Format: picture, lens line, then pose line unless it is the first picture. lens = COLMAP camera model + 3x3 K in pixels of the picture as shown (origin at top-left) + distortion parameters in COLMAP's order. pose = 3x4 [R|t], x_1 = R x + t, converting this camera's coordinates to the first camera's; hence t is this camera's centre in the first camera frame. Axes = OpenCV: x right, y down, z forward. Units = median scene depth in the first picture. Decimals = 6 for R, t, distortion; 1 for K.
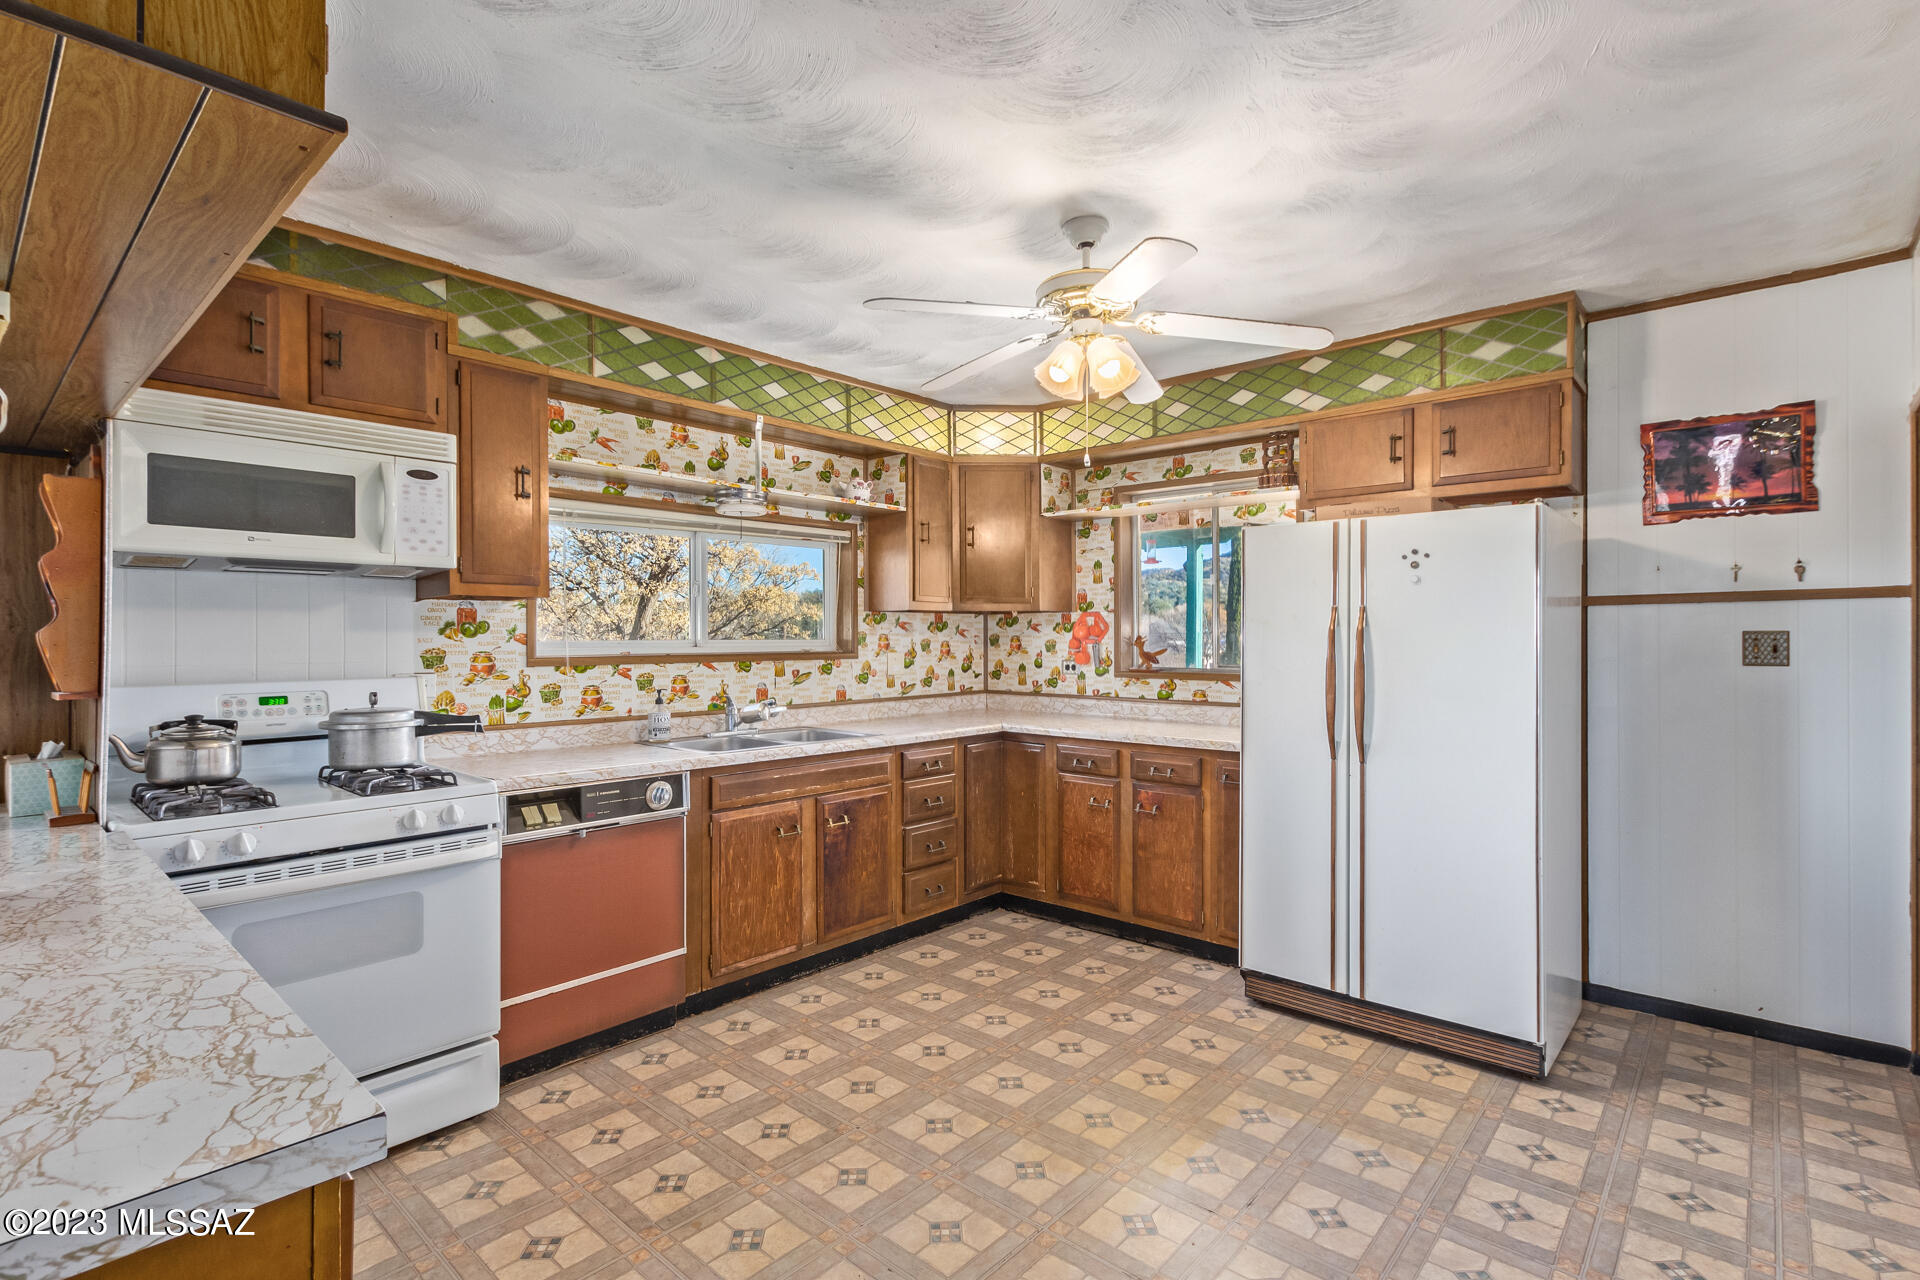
lens RADIAL K [[879.7, 0, 968.3], [0, 879.7, 631.6], [0, 0, 1]] dist [0.010352, -0.004372]
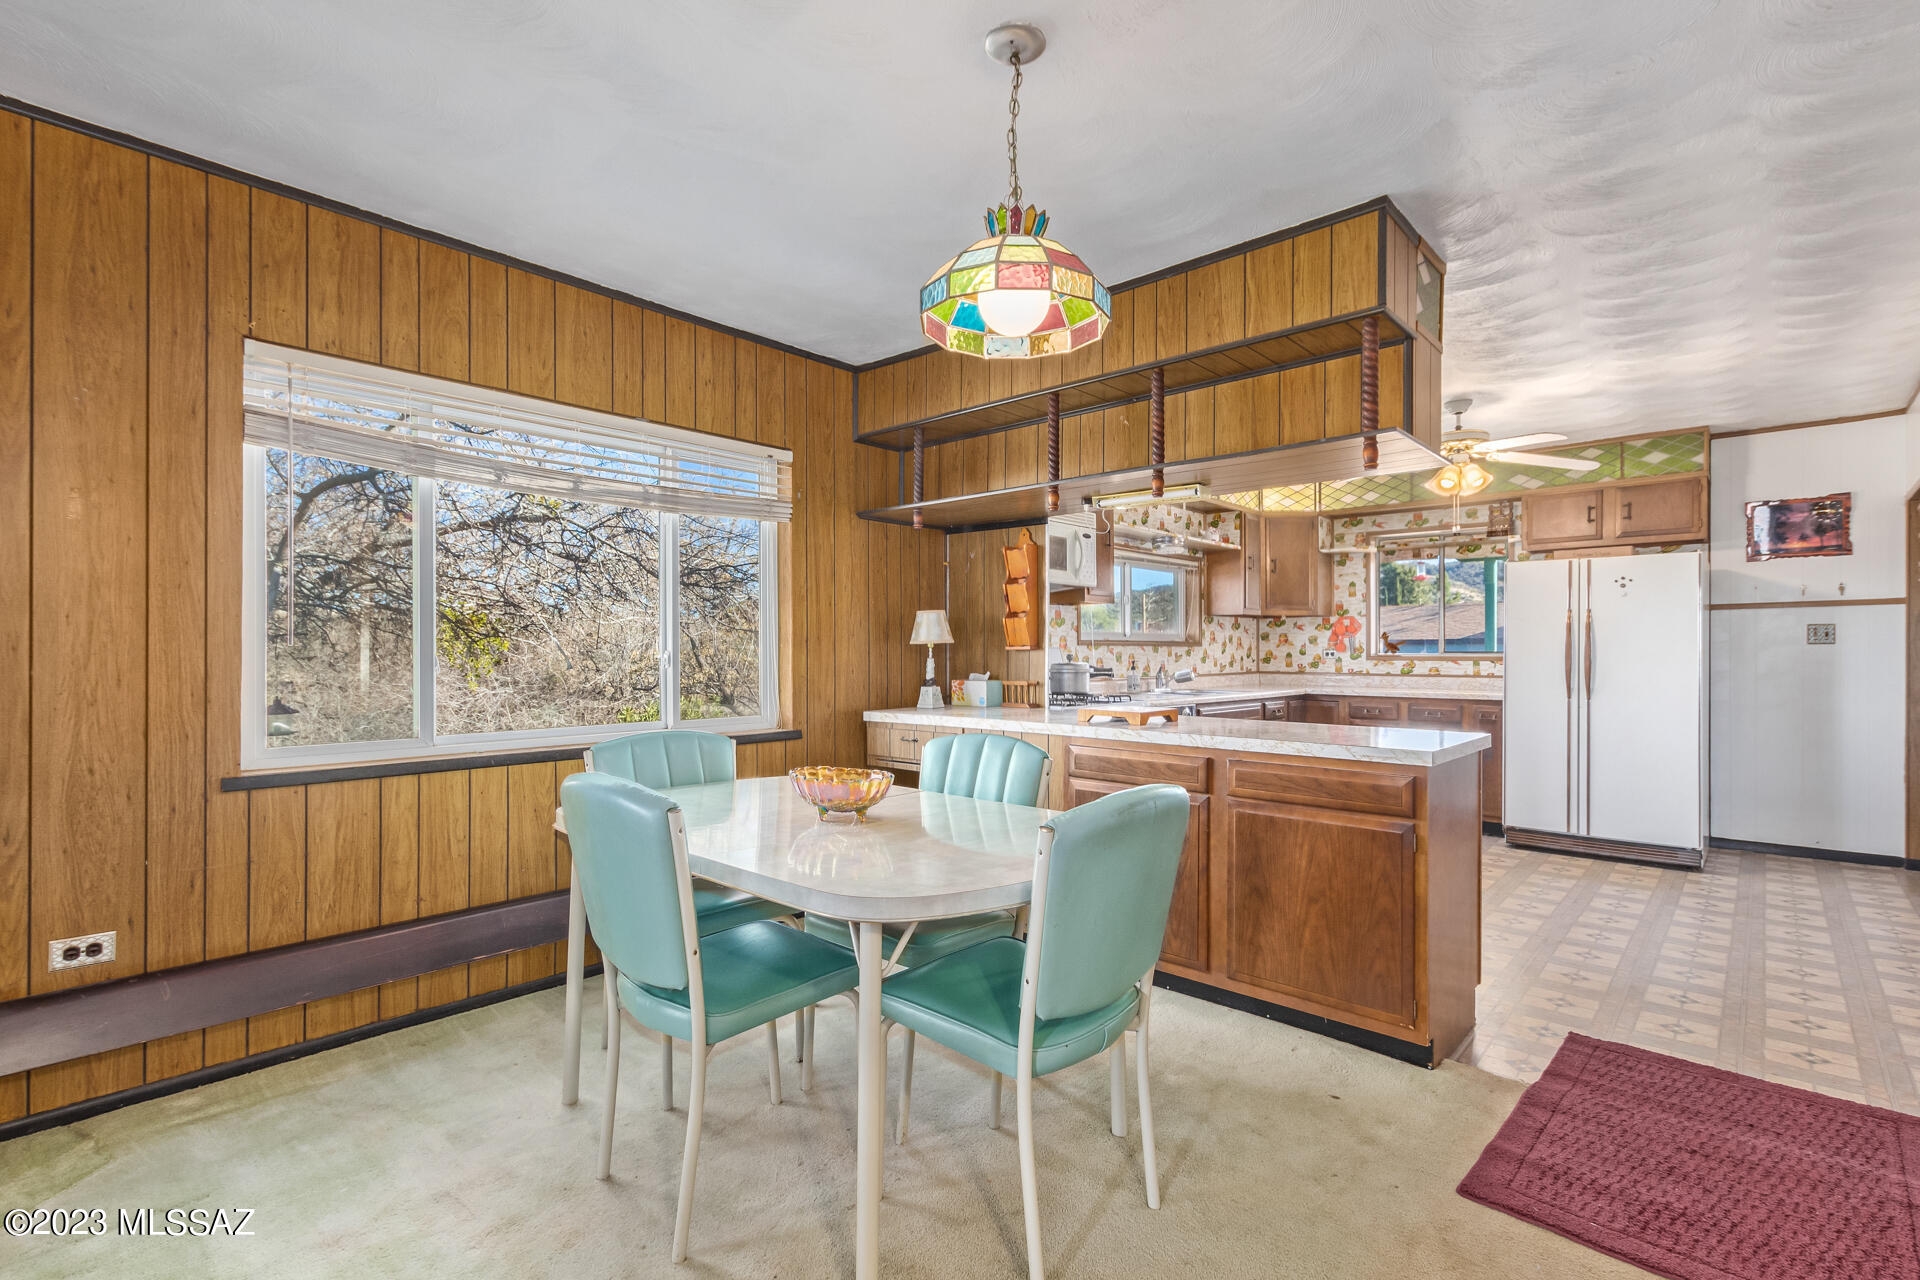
lens RADIAL K [[879.7, 0, 959.9], [0, 879.7, 647.9], [0, 0, 1]] dist [0.010352, -0.004372]
pose [[0.999990, 0.001966, -0.004088, -0.692621], [-0.001963, 0.999998, 0.000613, 0.042602], [0.004089, -0.000605, 0.999991, -0.658123]]
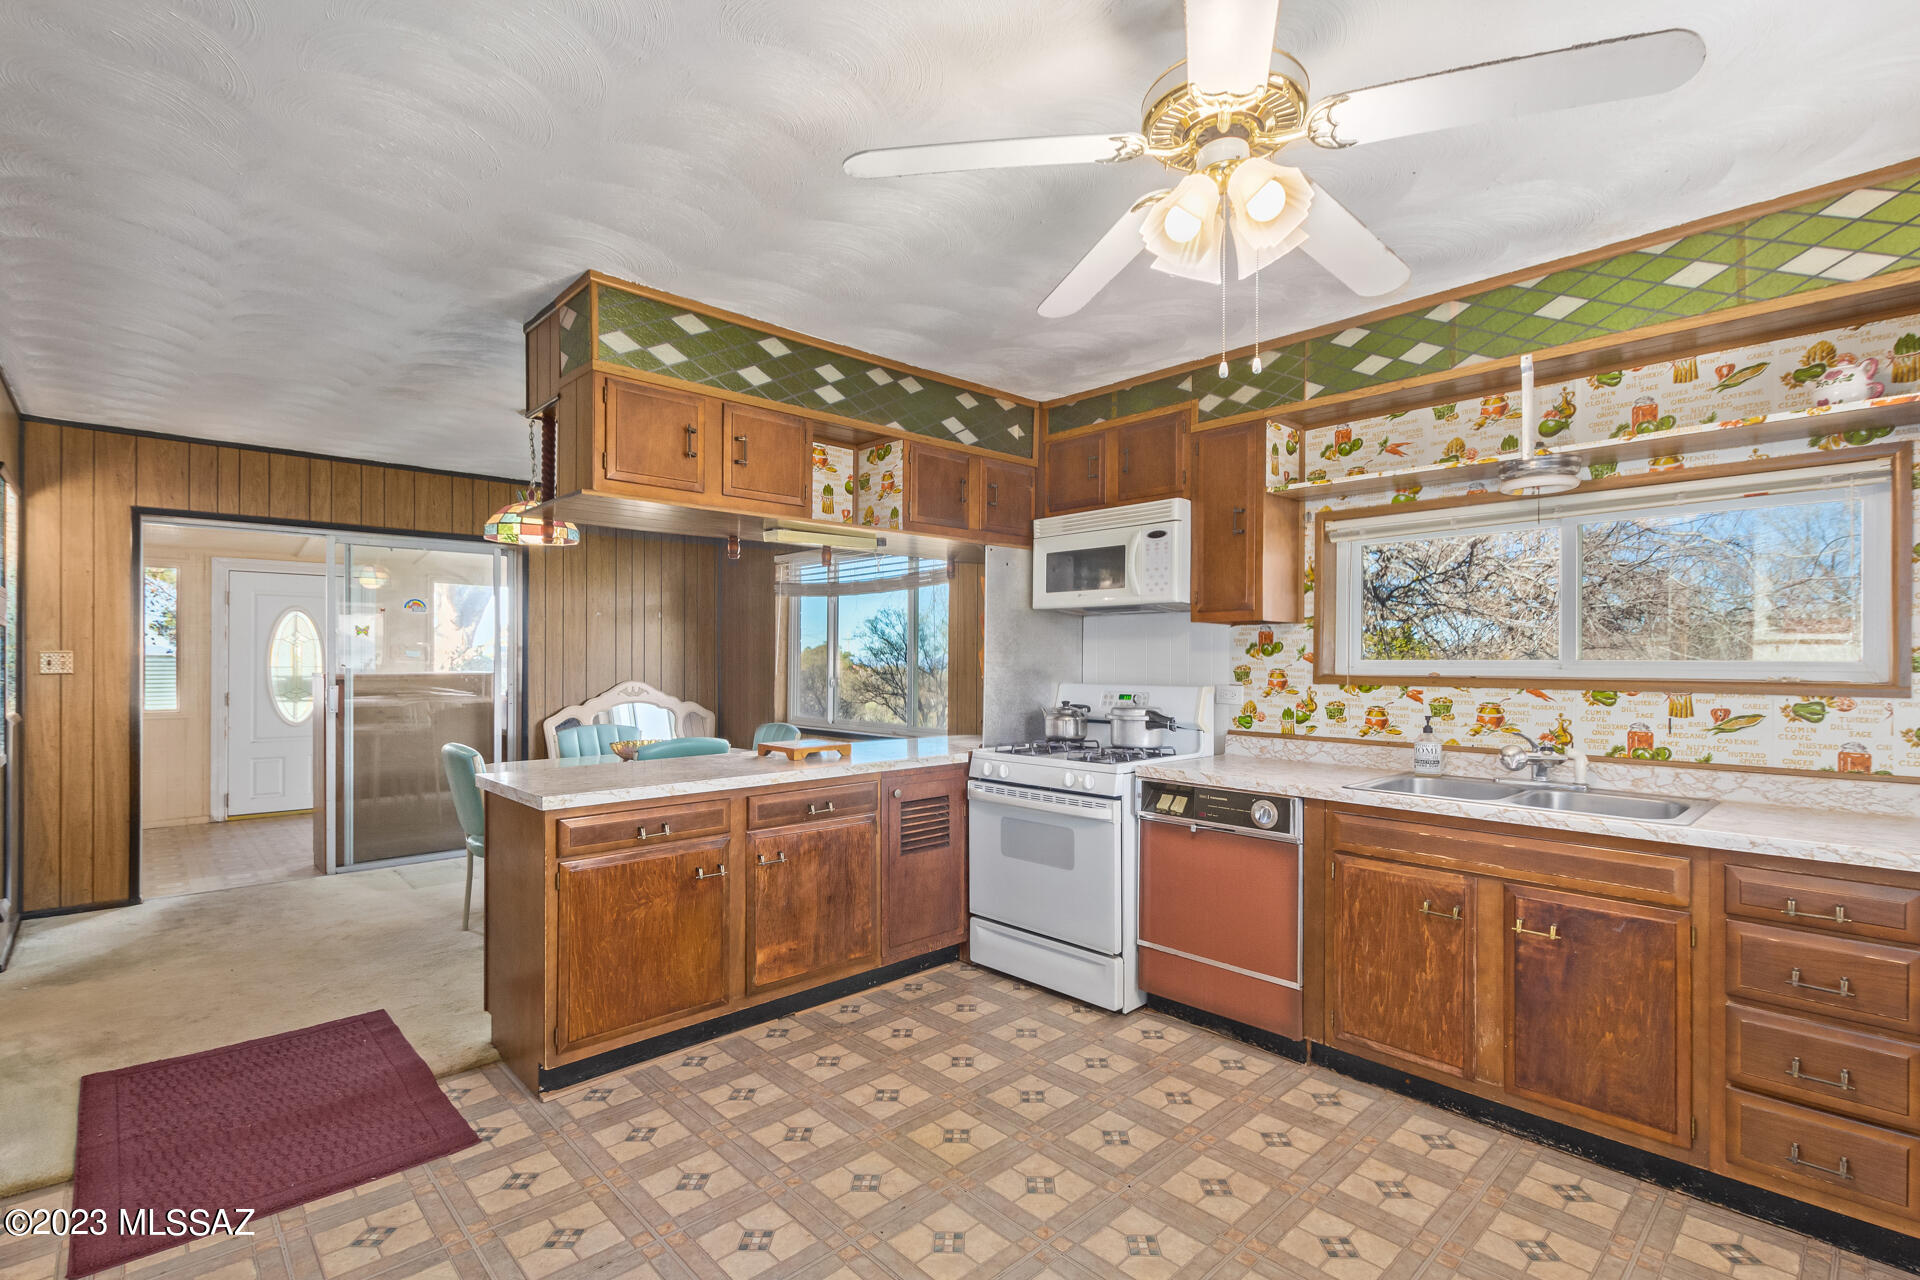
lens RADIAL K [[879.7, 0, 996.3], [0, 879.7, 658.7], [0, 0, 1]] dist [0.010352, -0.004372]
pose [[-0.056419, -0.000239, -0.998407, 0.560658], [0.001459, 0.999999, -0.000322, 0.008695], [0.998406, -0.001475, -0.056419, 0.639443]]
